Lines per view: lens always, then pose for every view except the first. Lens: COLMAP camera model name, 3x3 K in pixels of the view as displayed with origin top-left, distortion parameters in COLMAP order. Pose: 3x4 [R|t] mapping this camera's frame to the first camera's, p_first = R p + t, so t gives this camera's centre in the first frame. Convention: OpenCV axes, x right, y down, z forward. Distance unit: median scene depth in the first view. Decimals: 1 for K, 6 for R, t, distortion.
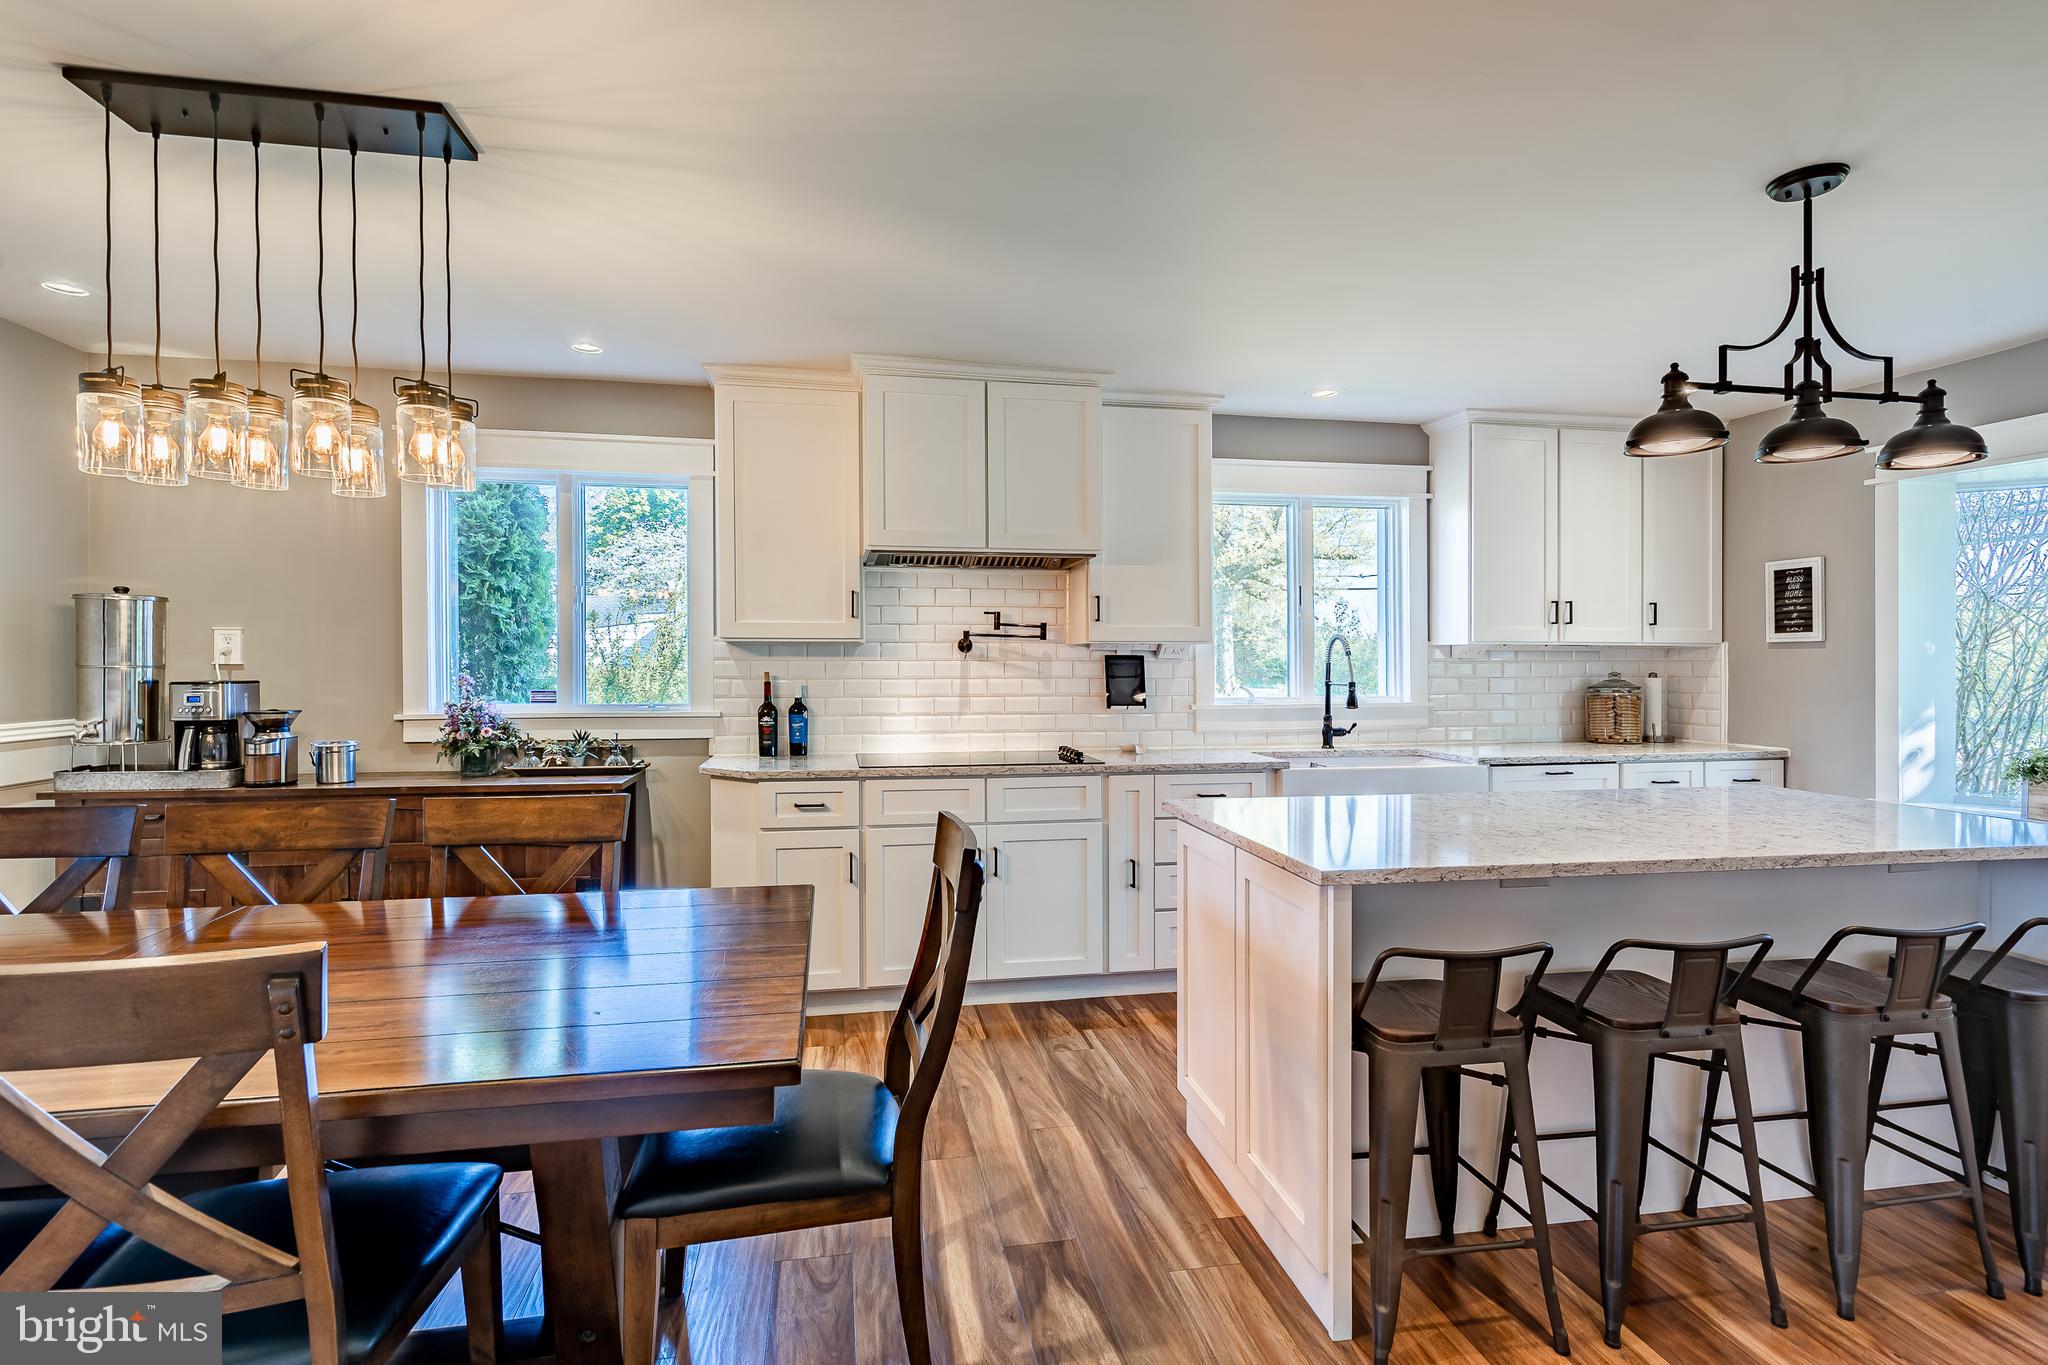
lens RADIAL K [[991.2, 0, 1019.2], [0, 991.2, 664.7], [0, 0, 1]] dist [-0.000294, 0.000452]
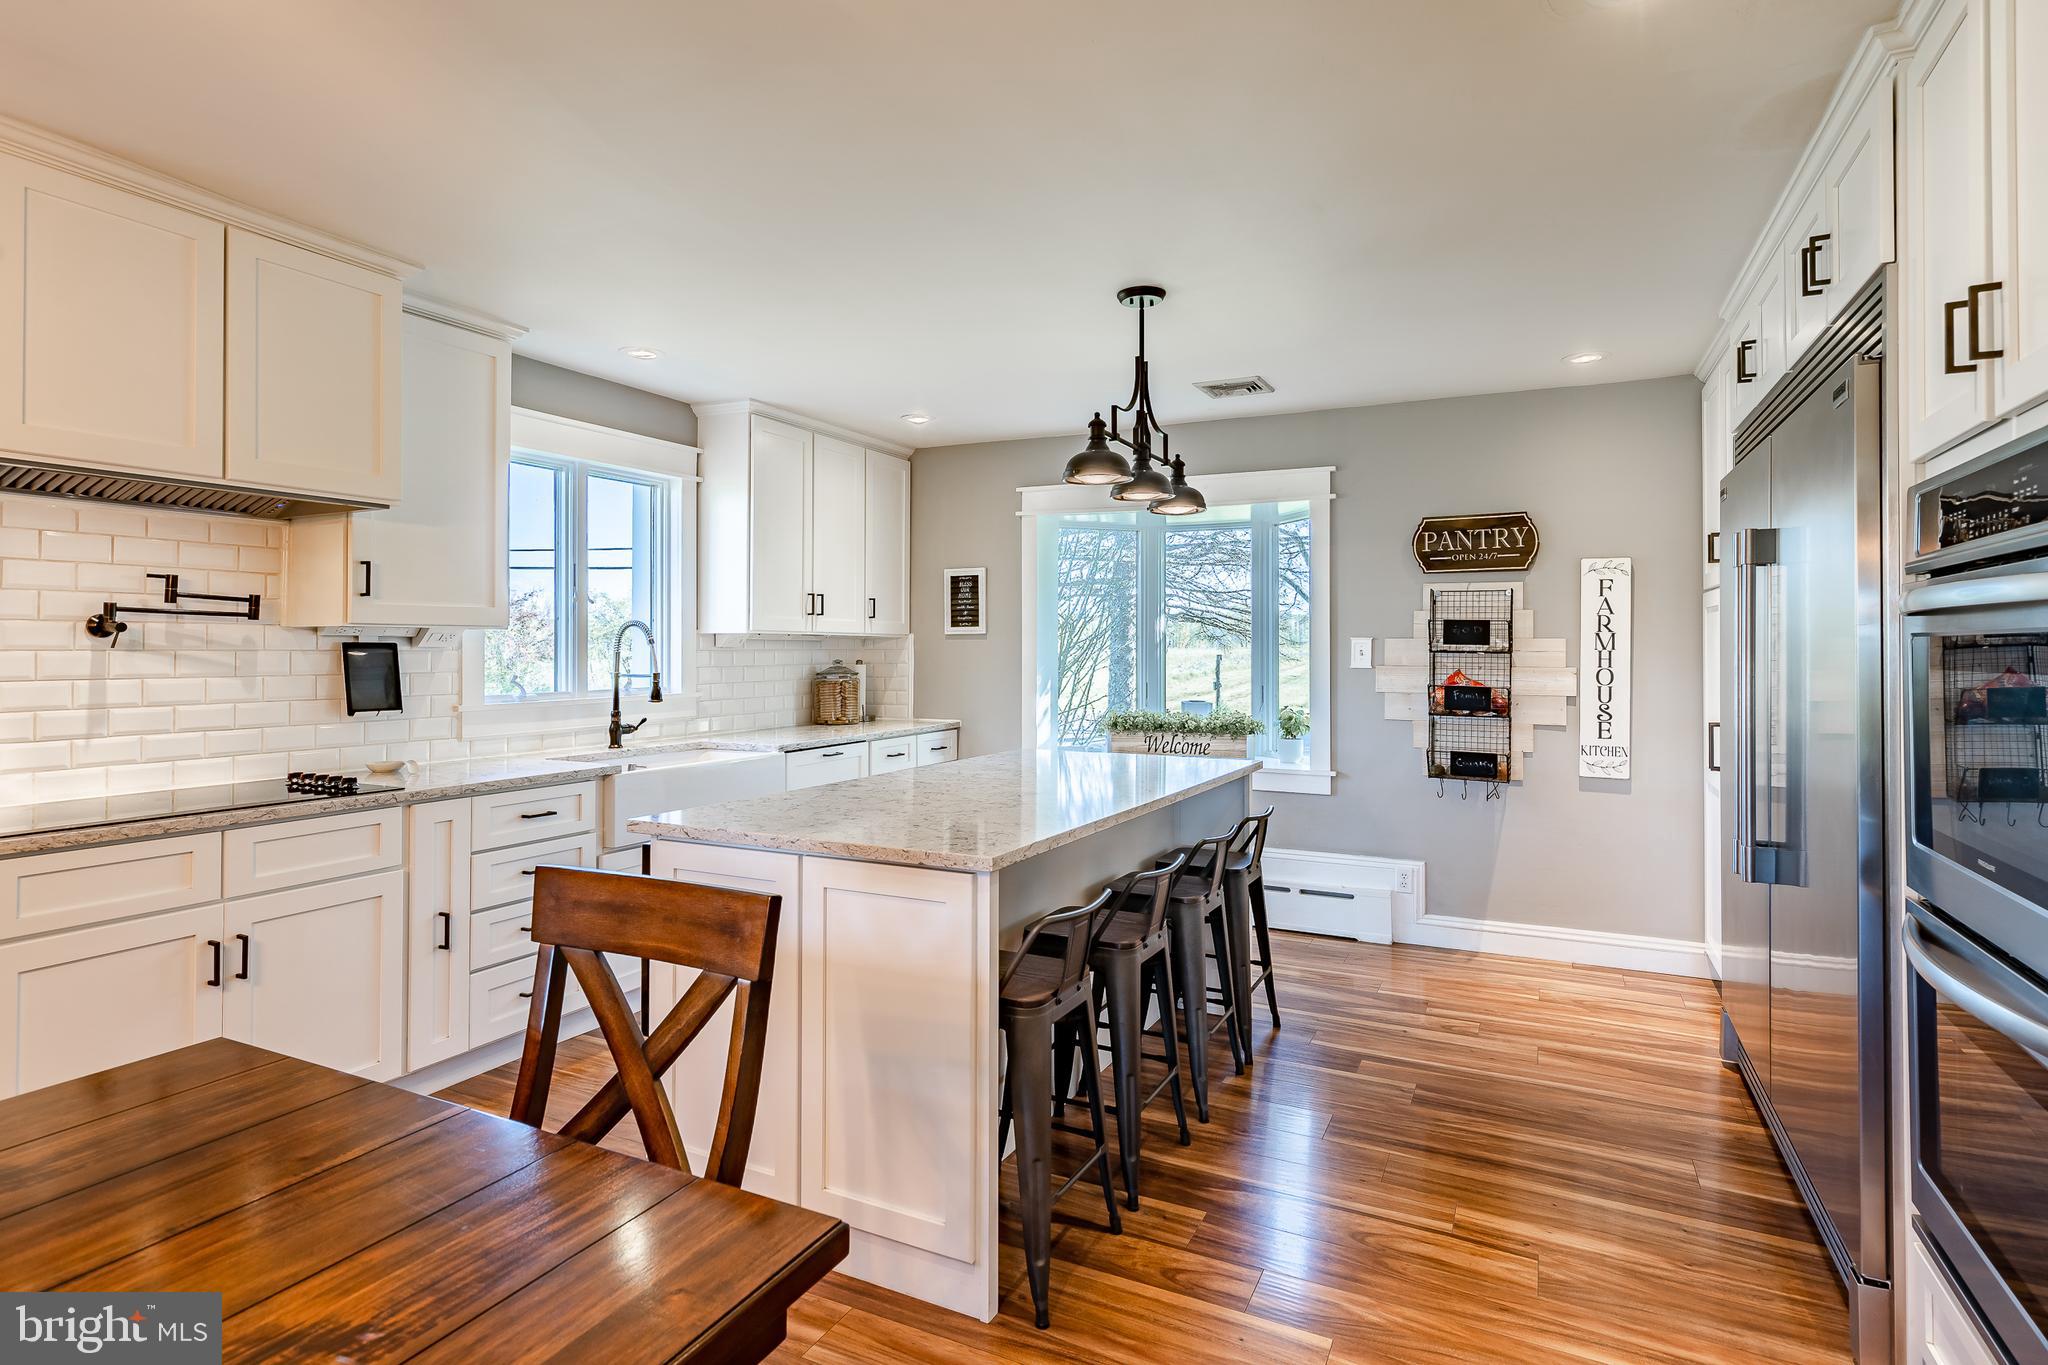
lens RADIAL K [[1054.2, 0, 1024.7], [0, 1054.2, 637.6], [0, 0, 1]] dist [0.000058, 0.000232]
pose [[0.603697, 0.007842, 0.797176, -0.233935], [0.003777, 0.999912, -0.012696, -0.001608], [-0.797205, 0.010676, 0.603614, 0.139560]]
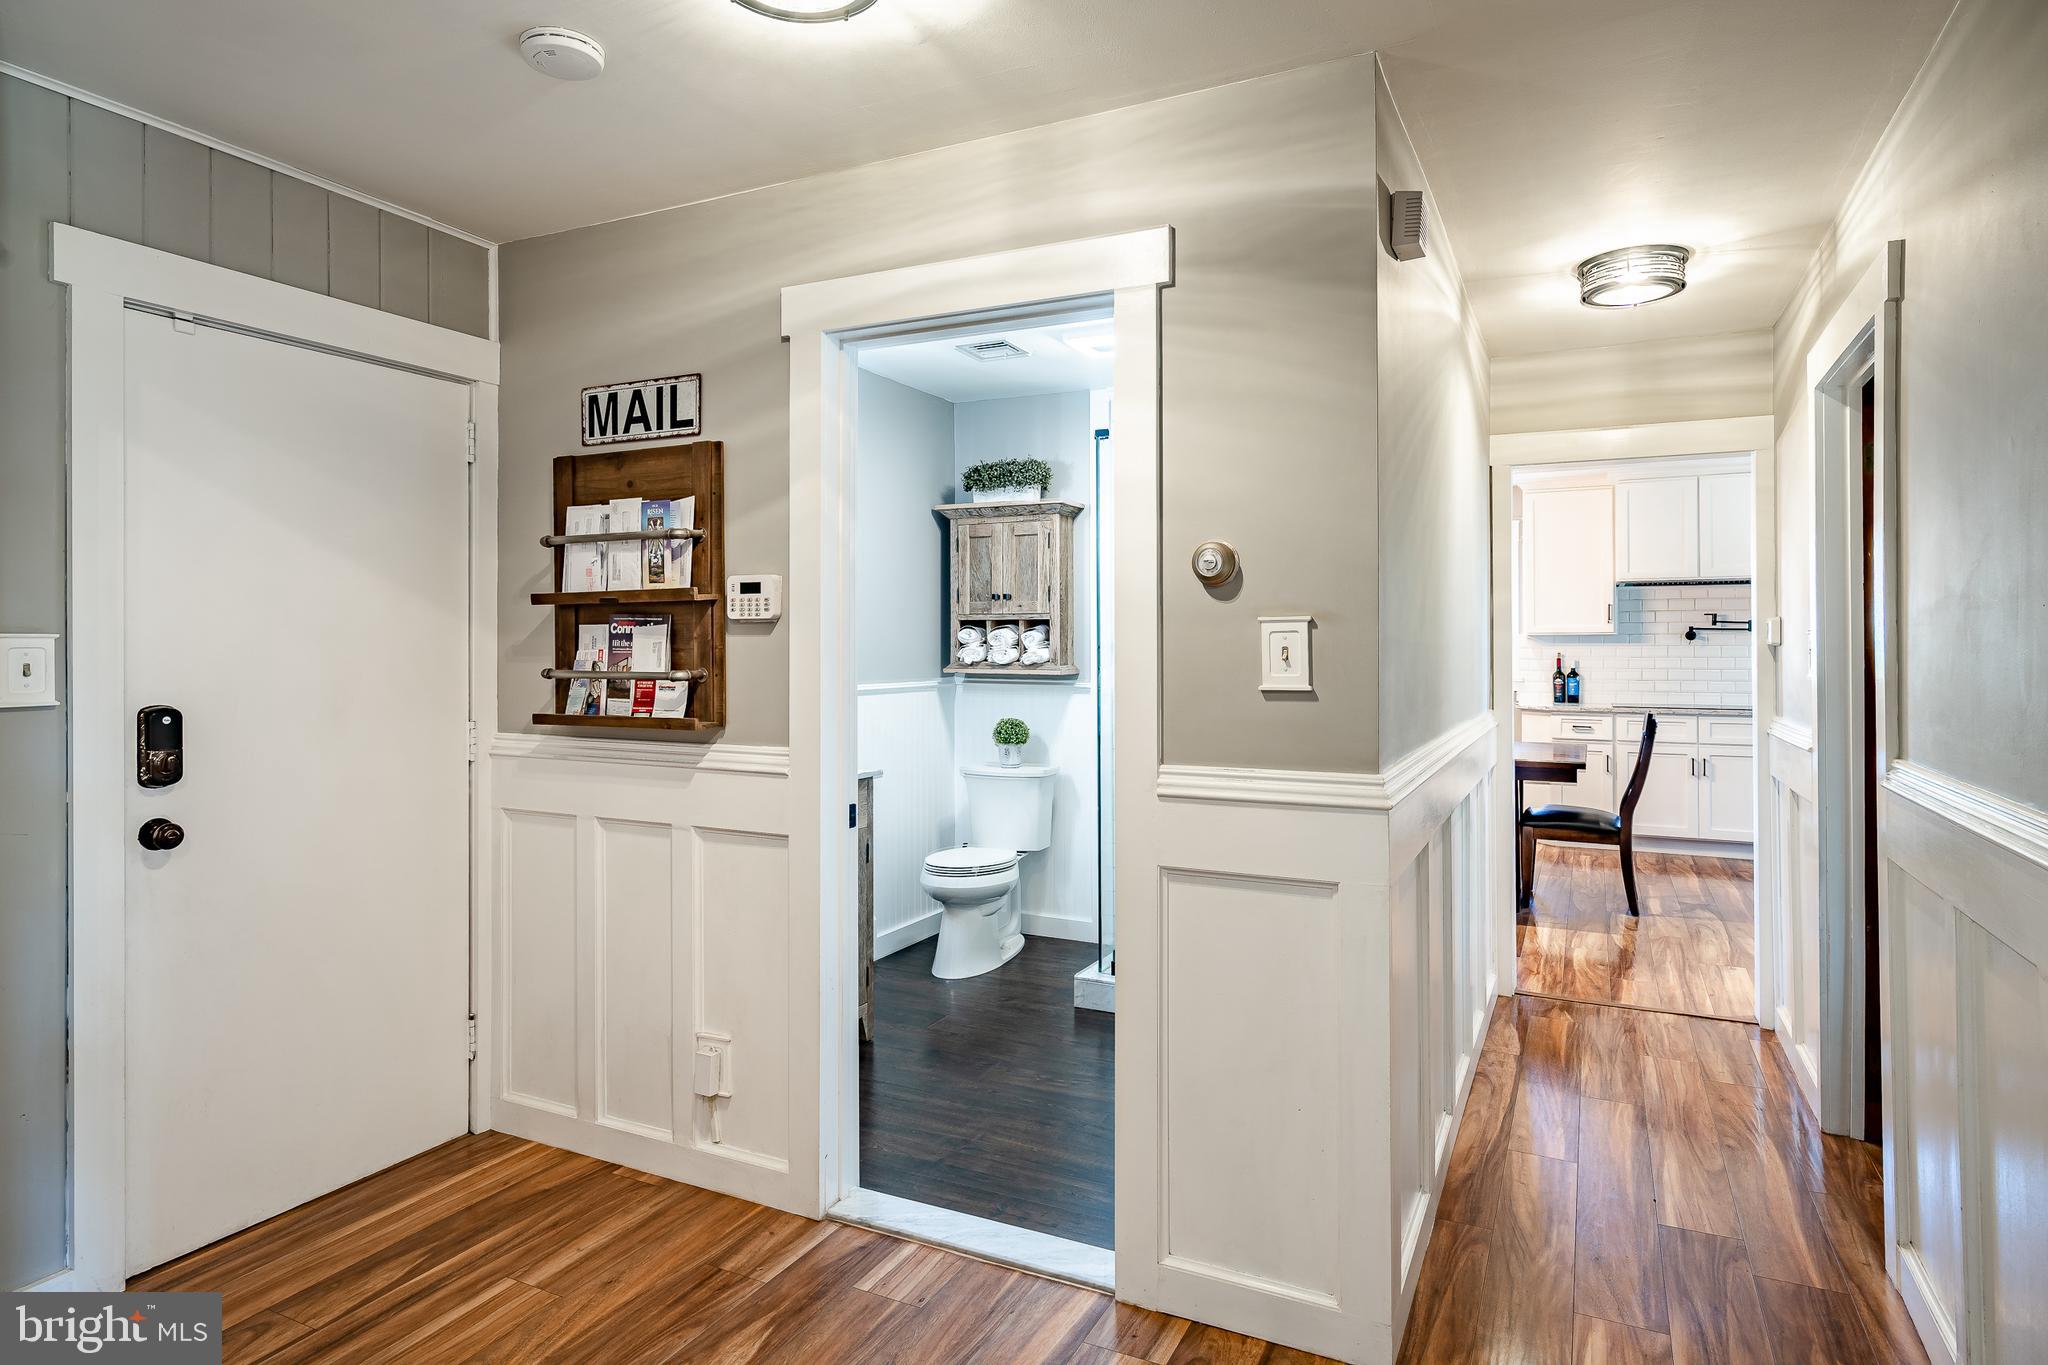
lens RADIAL K [[1137.5, 0, 1022.1], [0, 1137.5, 661.3], [0, 0, 1]] dist [0.004311, 0.000983]
pose [[0.791818, -0.001602, -0.610755, 0.209812], [-0.000444, 0.999995, -0.003199, 0.027580], [0.610757, 0.002804, 0.791813, -1.081716]]
